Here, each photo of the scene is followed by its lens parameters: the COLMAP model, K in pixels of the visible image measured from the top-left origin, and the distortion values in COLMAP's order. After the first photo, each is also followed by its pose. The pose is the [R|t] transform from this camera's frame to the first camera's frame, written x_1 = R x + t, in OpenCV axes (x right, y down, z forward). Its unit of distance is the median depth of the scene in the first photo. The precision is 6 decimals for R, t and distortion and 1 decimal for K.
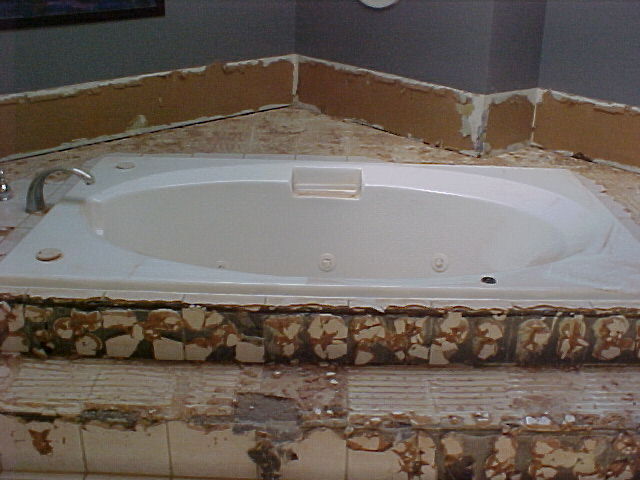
lens RADIAL K [[785.5, 0, 320.3], [0, 785.5, 239.7], [0, 0, 1]] dist [-0.163949, 0.000000]
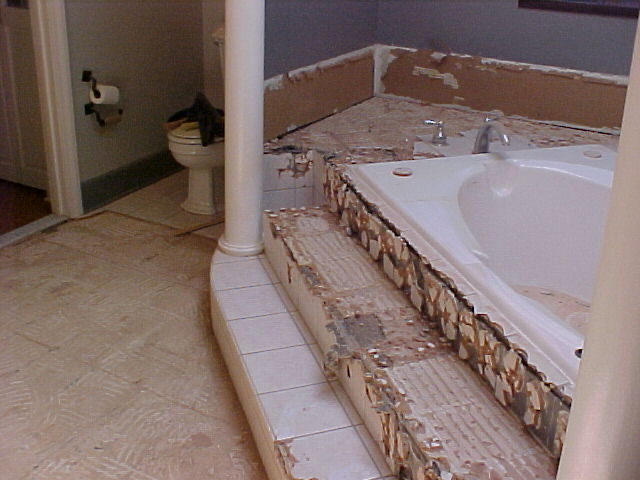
lens RADIAL K [[785.5, 0, 320.8], [0, 785.5, 239.4], [0, 0, 1]] dist [-0.163949, 0.000000]
pose [[0.287548, 0.364392, -0.885740, 0.849351], [-0.365536, 0.896548, 0.250170, -0.164837], [0.885268, 0.251834, 0.390999, 0.422112]]
